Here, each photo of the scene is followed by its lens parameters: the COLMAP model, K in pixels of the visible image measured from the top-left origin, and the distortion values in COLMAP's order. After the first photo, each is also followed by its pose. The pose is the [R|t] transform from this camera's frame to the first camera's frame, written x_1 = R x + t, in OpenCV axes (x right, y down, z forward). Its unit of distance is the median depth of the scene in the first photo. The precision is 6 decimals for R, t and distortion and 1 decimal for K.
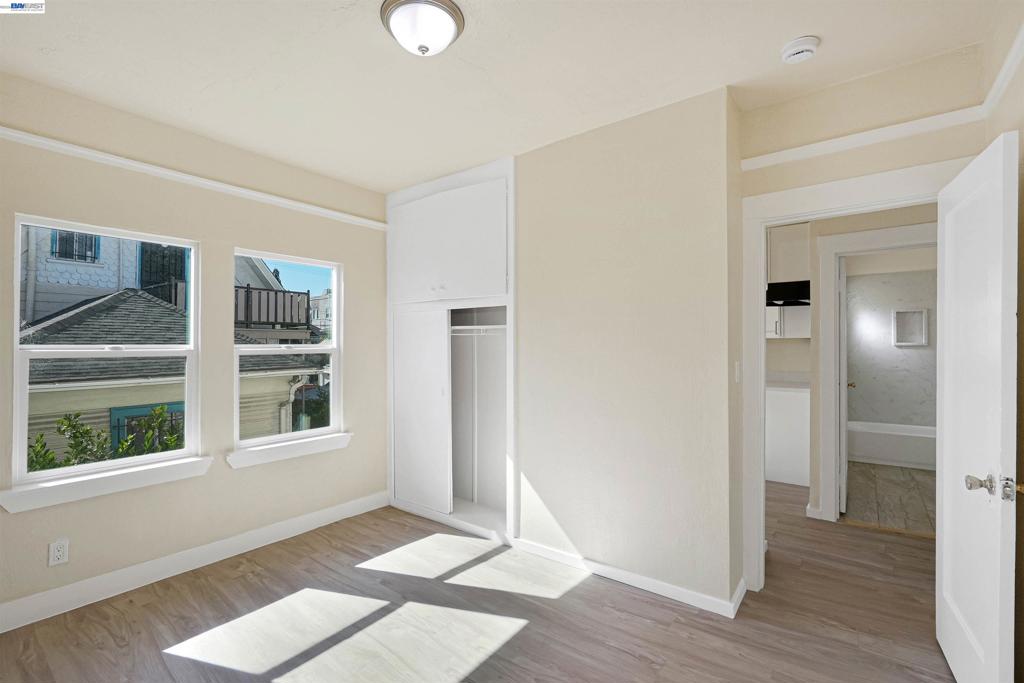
lens RADIAL K [[446.8, 0, 517.8], [0, 446.8, 338.3], [0, 0, 1]] dist [-0.006447, 0.003094]
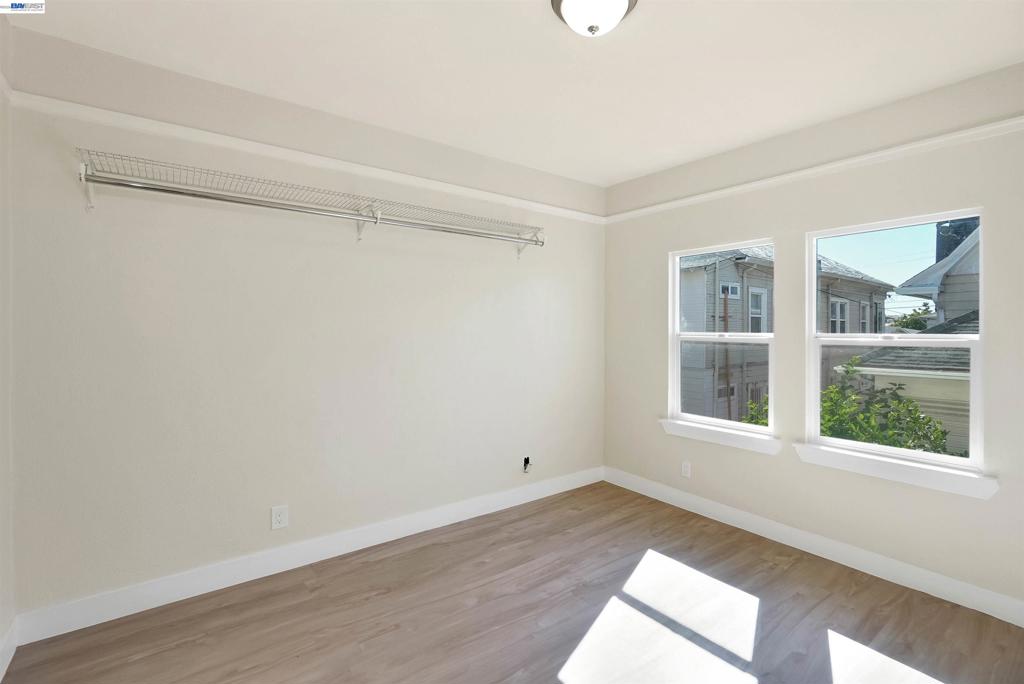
lens RADIAL K [[450.6, 0, 521.6], [0, 450.6, 336.7], [0, 0, 1]] dist [-0.000209, 0.000808]
pose [[-0.233970, 0.014235, -0.972140, 0.467476], [0.004112, 0.999898, 0.013652, 0.004819], [0.972235, -0.000803, -0.234005, 0.646944]]
